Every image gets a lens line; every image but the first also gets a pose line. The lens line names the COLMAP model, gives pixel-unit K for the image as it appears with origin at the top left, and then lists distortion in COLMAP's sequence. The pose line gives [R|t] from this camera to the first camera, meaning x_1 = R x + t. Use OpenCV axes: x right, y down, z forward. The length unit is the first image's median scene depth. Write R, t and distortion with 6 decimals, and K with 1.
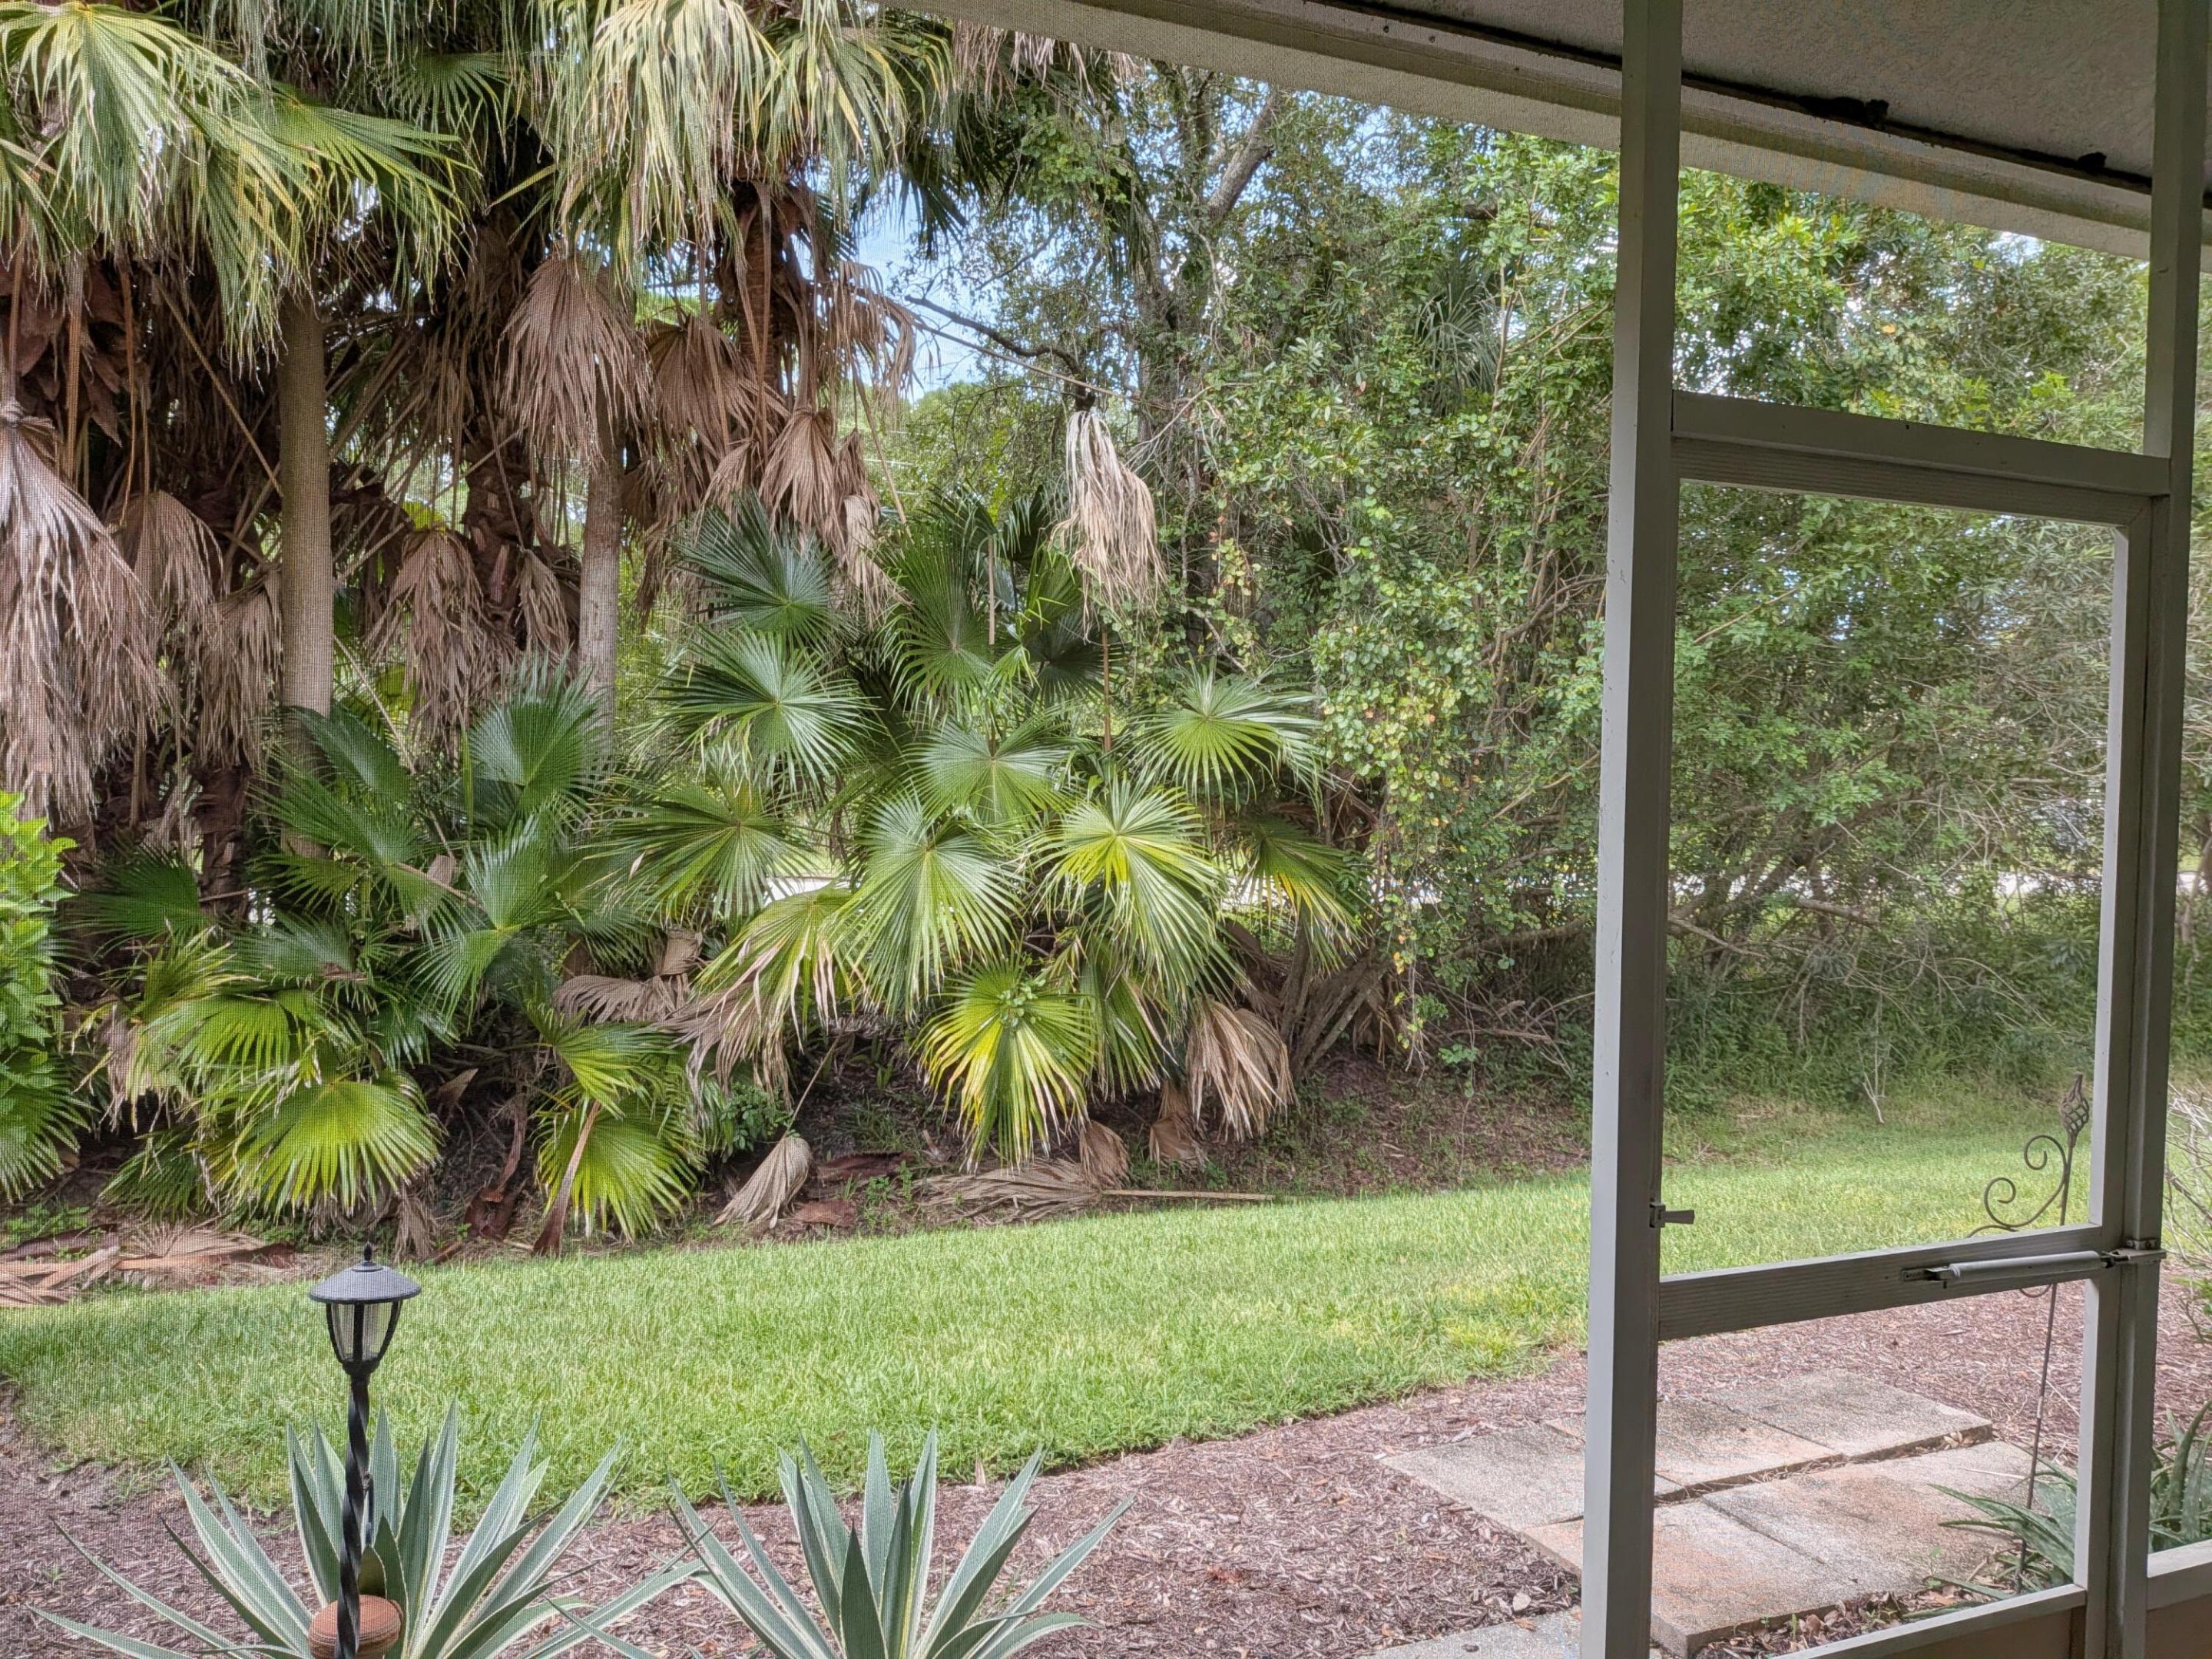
lens RADIAL K [[1608.3, 0, 1114.5], [0, 1608.3, 831.6], [0, 0, 1]] dist [0.045591, -0.036925]
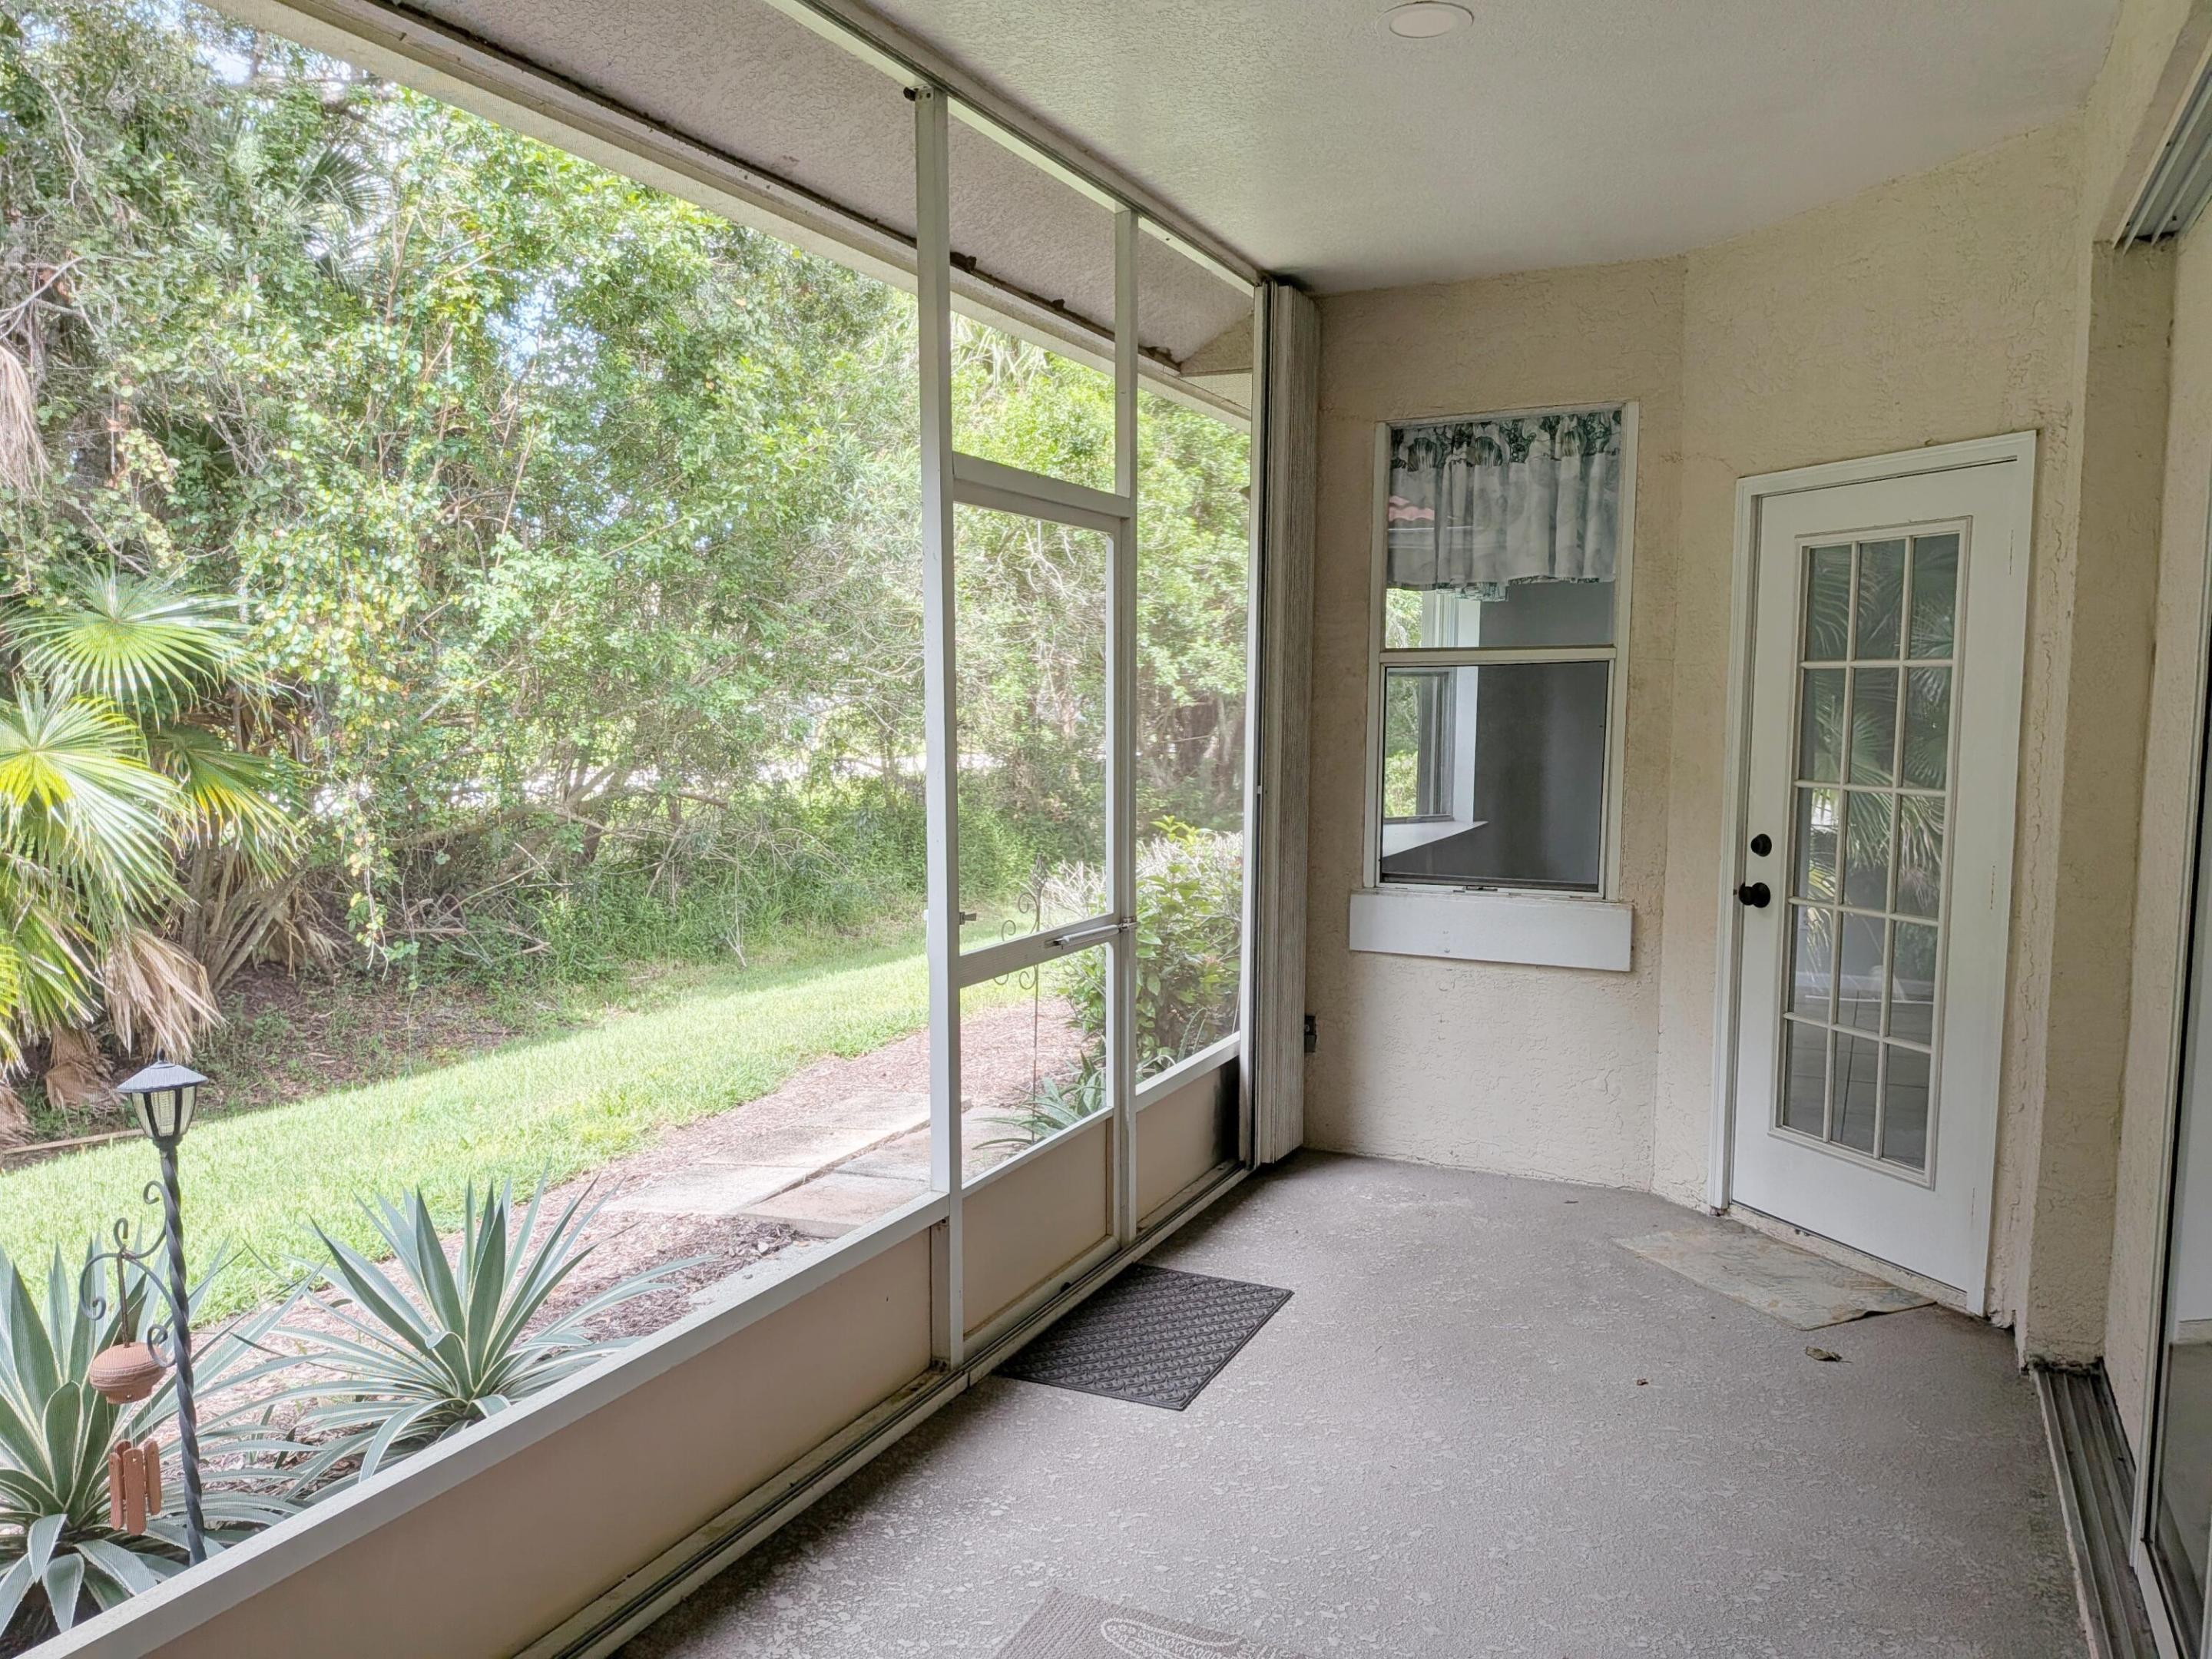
lens RADIAL K [[1608.3, 0, 1089.0], [0, 1608.3, 848.2], [0, 0, 1]] dist [0.045591, -0.036925]
pose [[0.752753, -0.083160, 0.653029, -0.147522], [0.039162, 0.995889, 0.081679, 0.005359], [-0.657137, -0.035910, 0.752915, -0.086279]]
